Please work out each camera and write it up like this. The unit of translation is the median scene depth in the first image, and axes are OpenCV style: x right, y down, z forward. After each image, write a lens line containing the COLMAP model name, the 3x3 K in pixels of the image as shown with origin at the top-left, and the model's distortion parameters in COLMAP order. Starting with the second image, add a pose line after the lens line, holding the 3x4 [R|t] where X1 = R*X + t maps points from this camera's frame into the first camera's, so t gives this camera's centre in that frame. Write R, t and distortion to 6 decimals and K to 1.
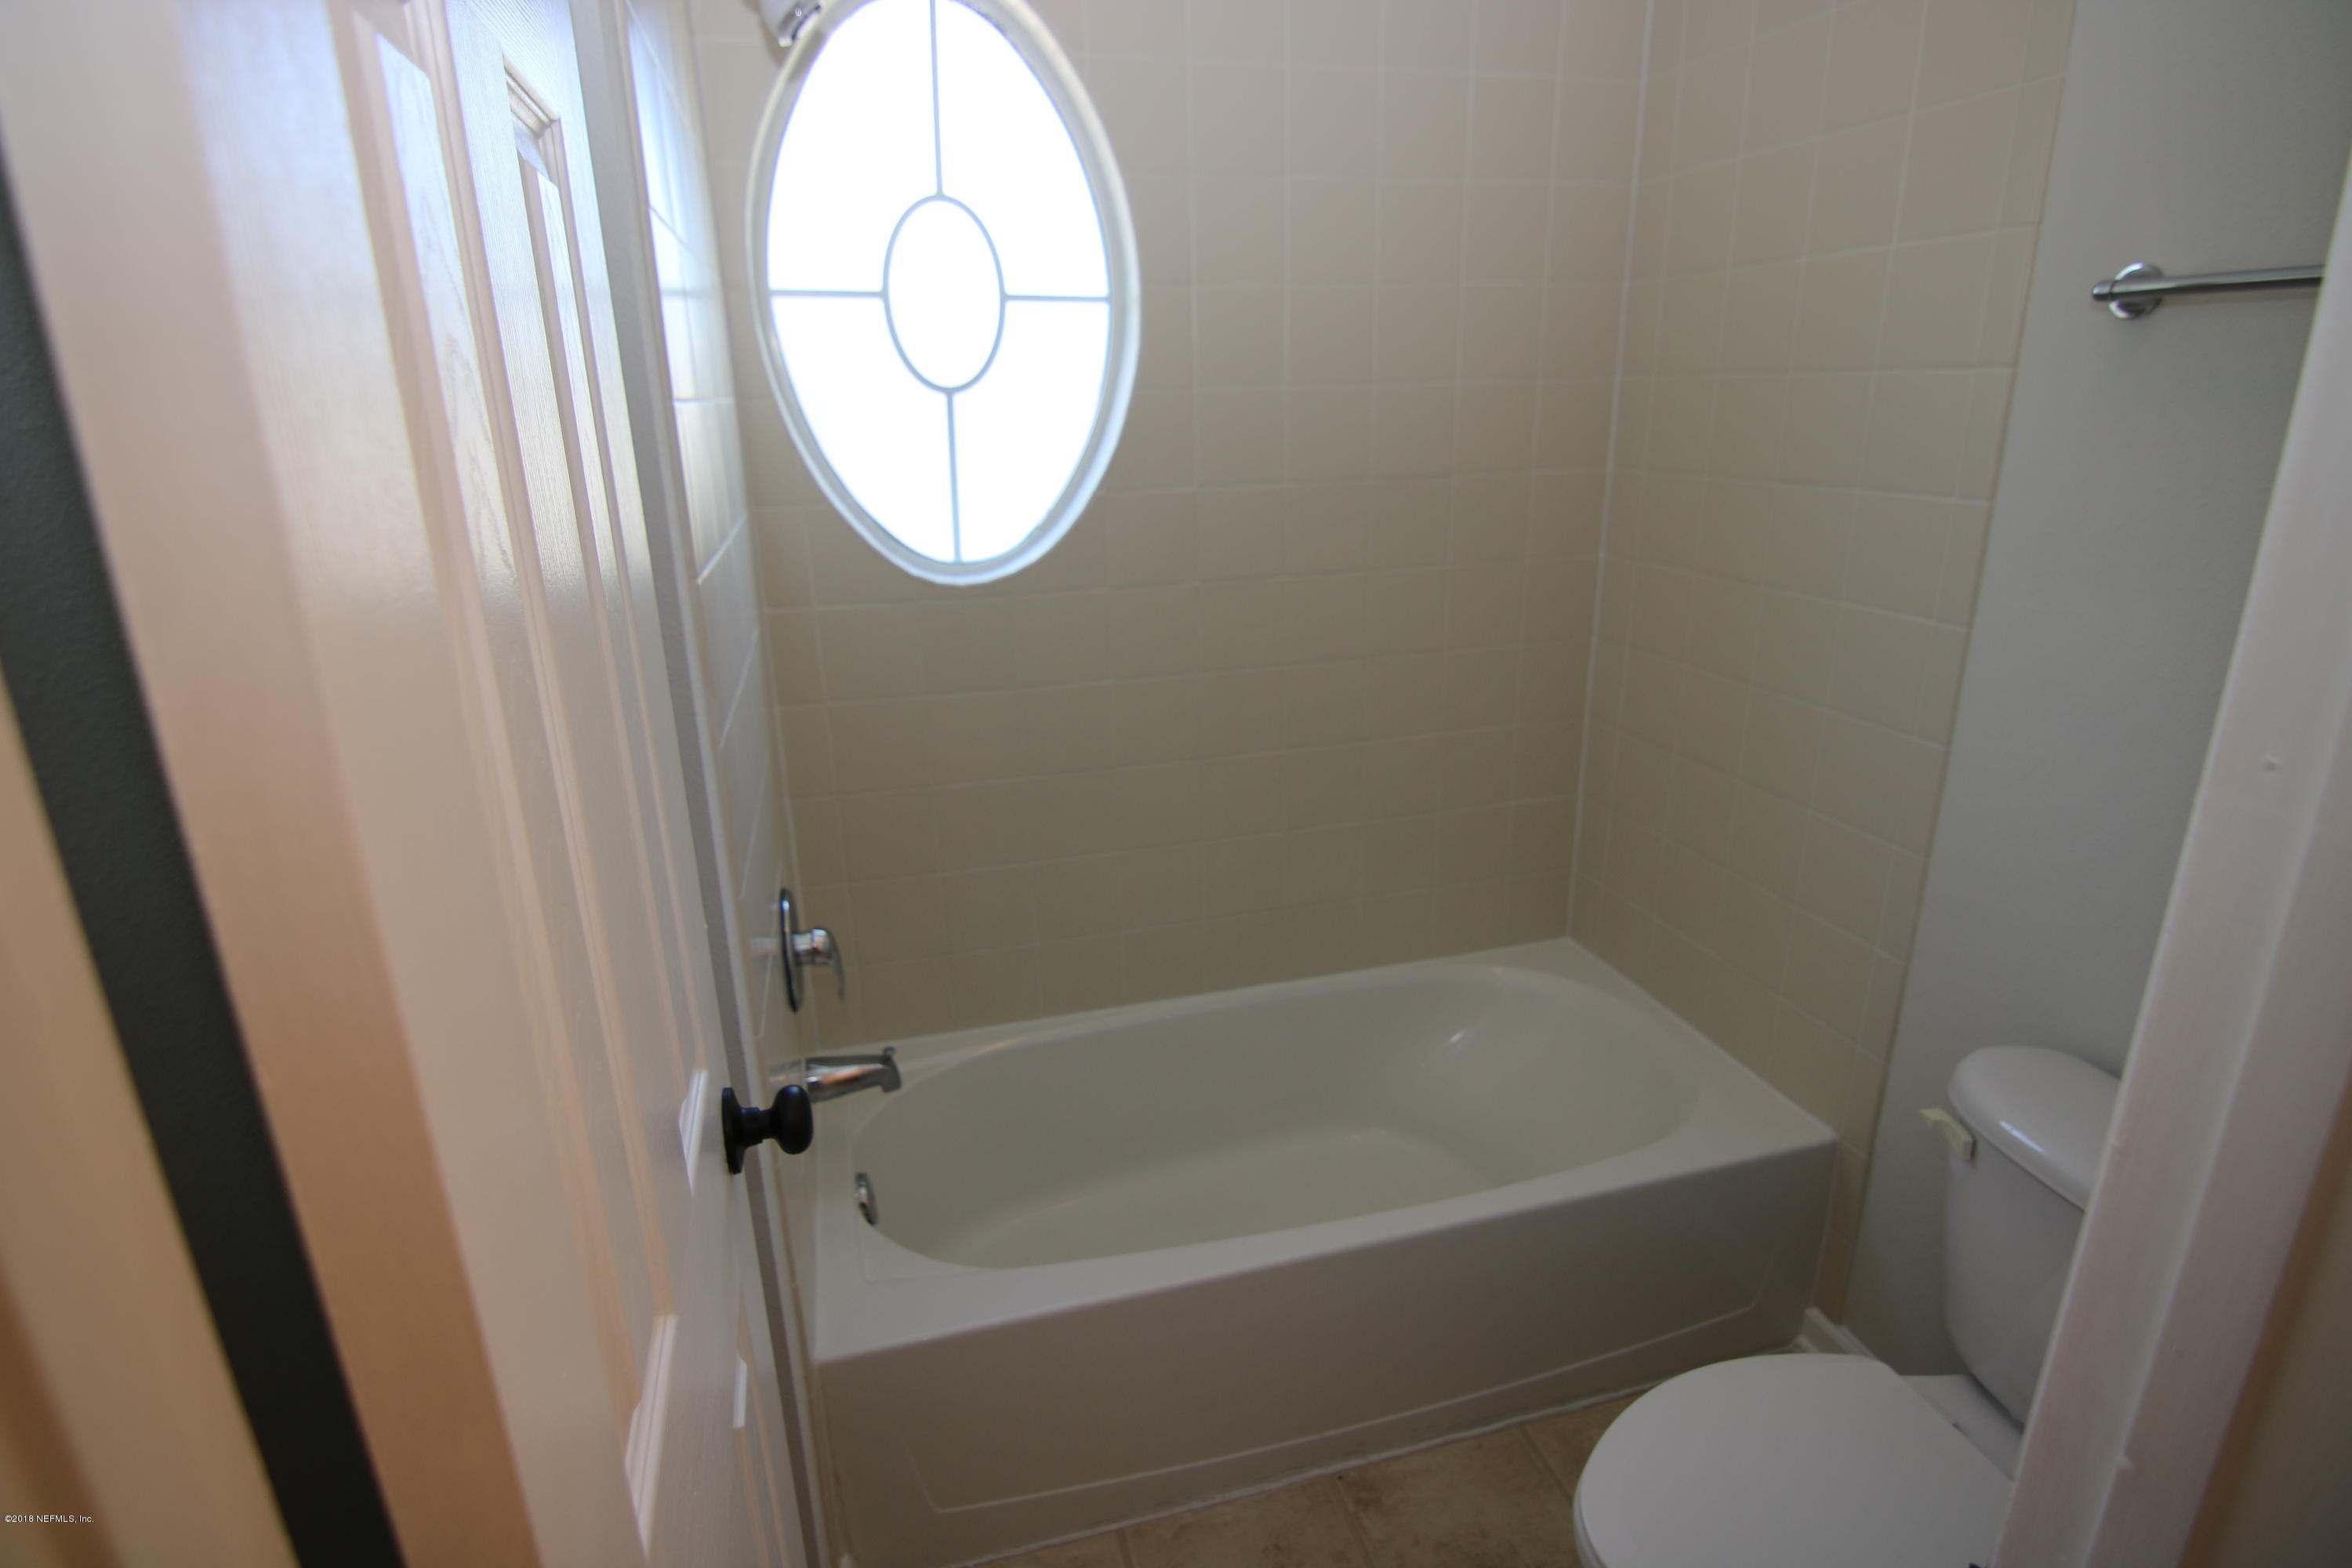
lens RADIAL K [[1208.6, 0, 1187.5], [0, 1208.6, 773.8], [0, 0, 1]] dist [-0.016784, -0.006890]
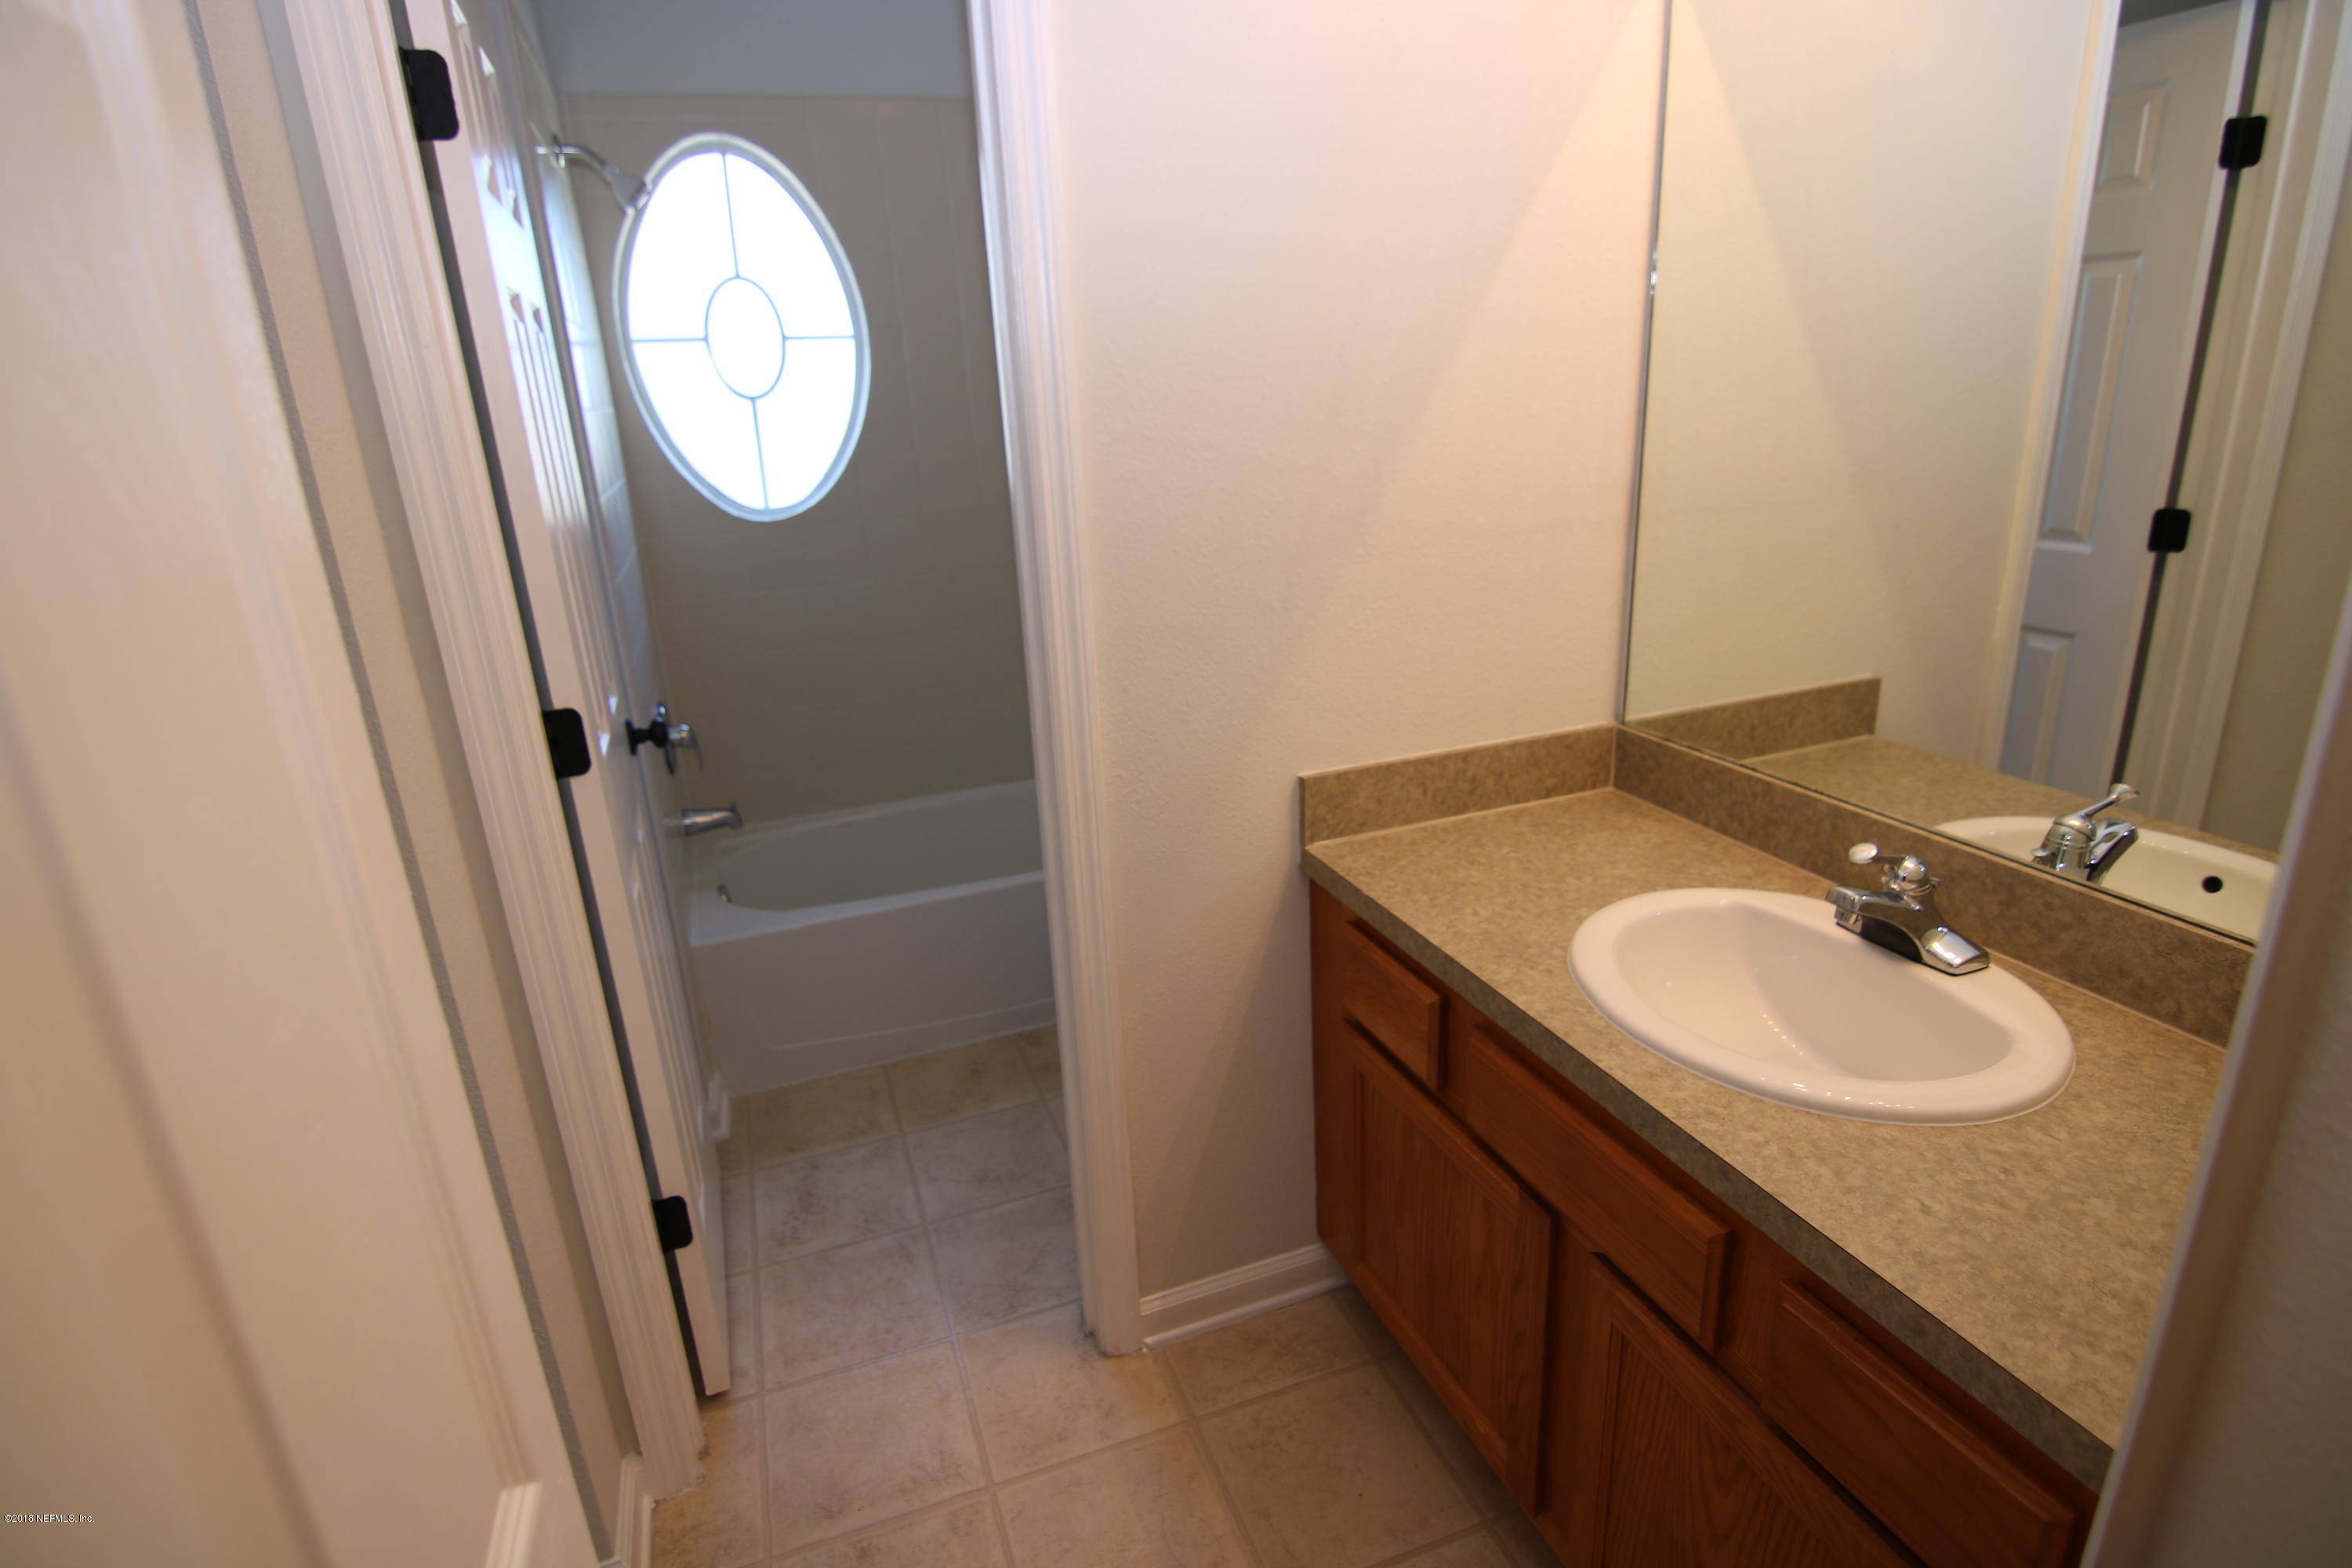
lens RADIAL K [[1208.6, 0, 1174.1], [0, 1208.6, 792.0], [0, 0, 1]] dist [-0.016784, -0.006890]
pose [[0.996449, -0.058796, 0.060269, 0.237246], [0.059205, 0.998233, -0.005025, 0.247660], [-0.059867, 0.008575, 0.998170, -0.627577]]
